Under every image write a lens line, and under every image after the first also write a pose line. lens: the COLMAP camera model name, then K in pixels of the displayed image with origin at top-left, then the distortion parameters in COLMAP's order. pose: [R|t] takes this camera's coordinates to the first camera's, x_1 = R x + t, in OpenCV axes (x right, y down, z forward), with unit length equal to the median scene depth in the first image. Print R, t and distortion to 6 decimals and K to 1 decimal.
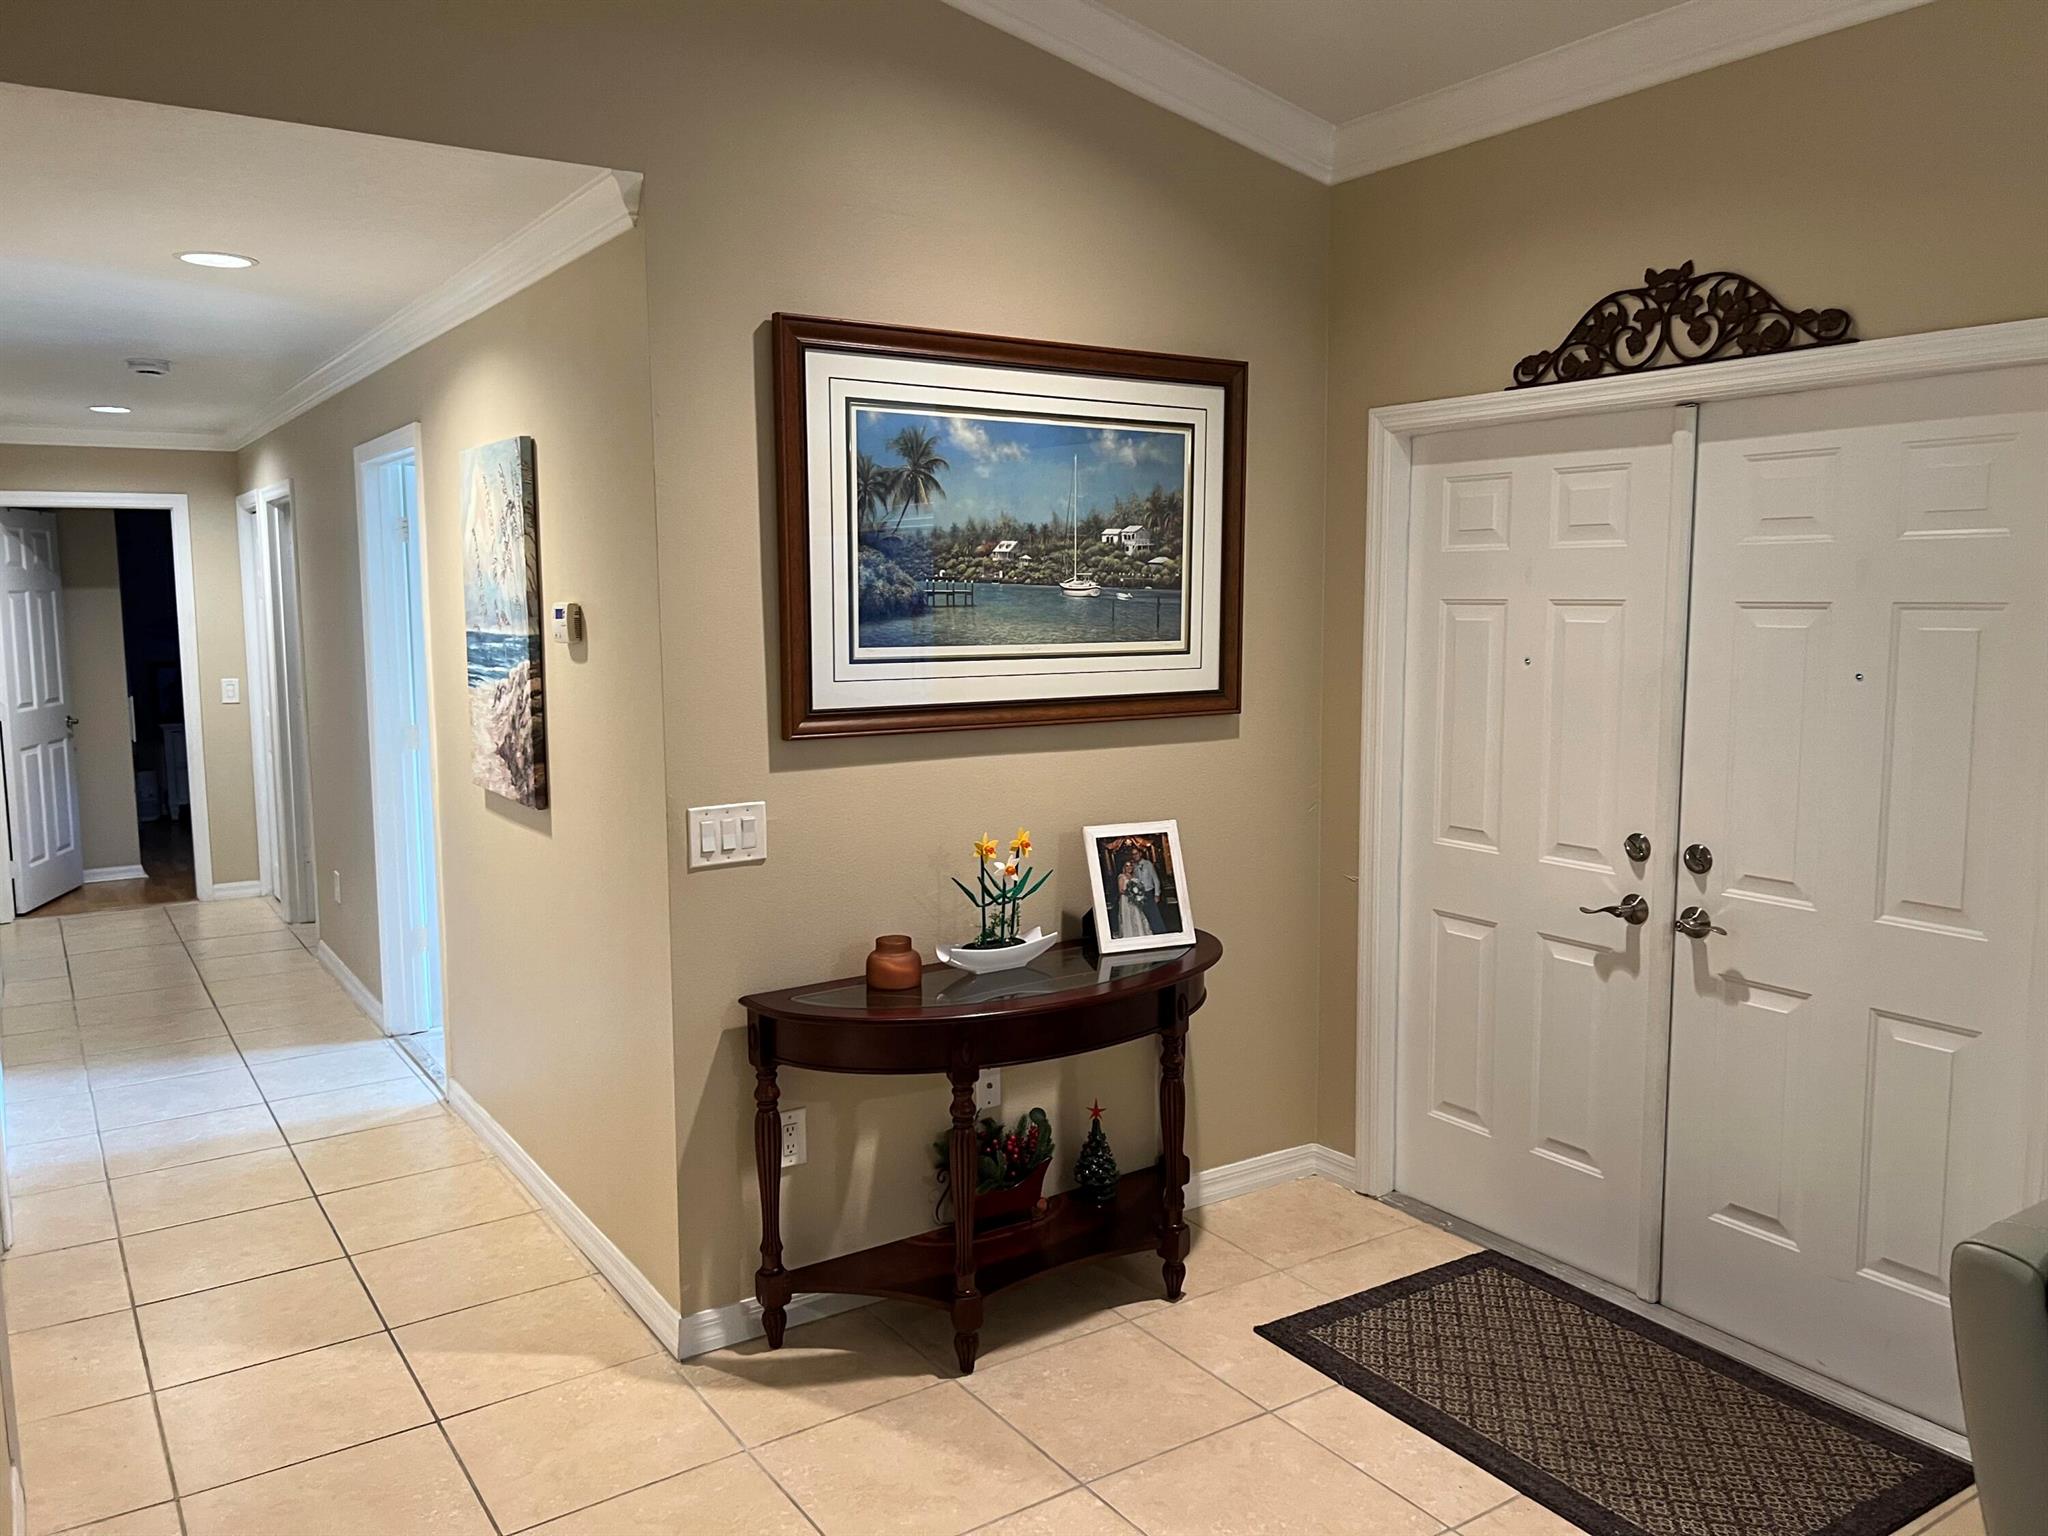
lens RADIAL K [[1518.9, 0, 1033.3], [0, 1518.9, 751.6], [0, 0, 1]] dist [0.089410, -0.121851]
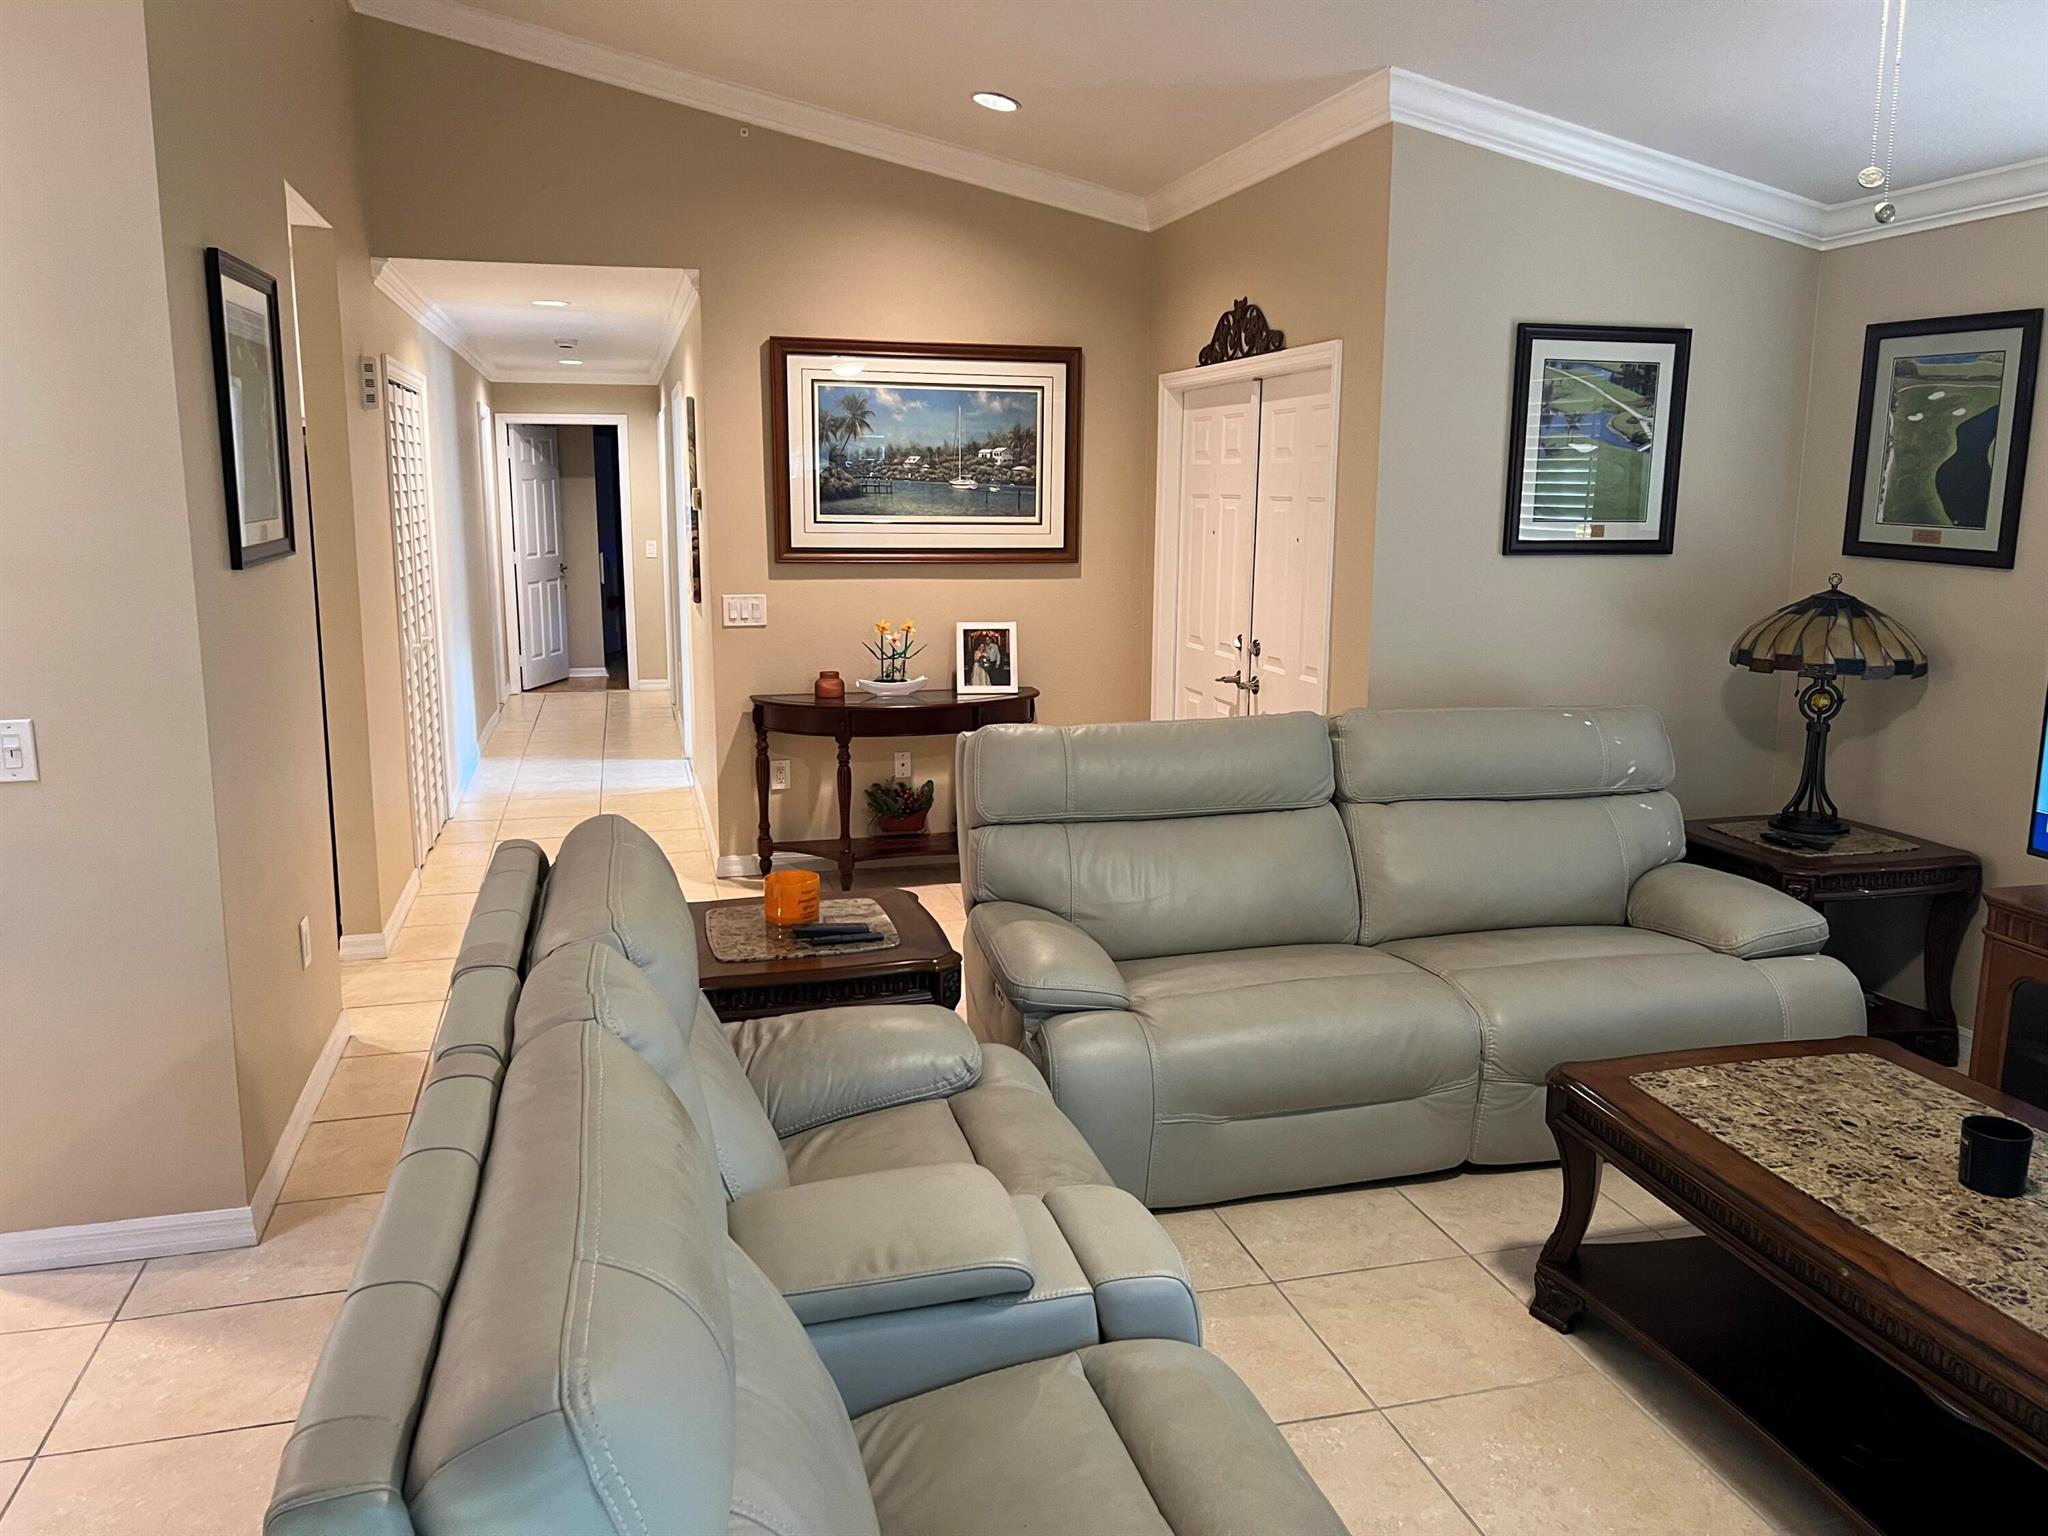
lens RADIAL K [[1518.9, 0, 1033.3], [0, 1518.9, 751.6], [0, 0, 1]] dist [0.089410, -0.121851]
pose [[0.946519, 0.067283, -0.315555, 0.685626], [-0.046346, 0.996225, 0.073398, 0.065994], [0.319302, -0.054848, 0.946064, -0.643349]]
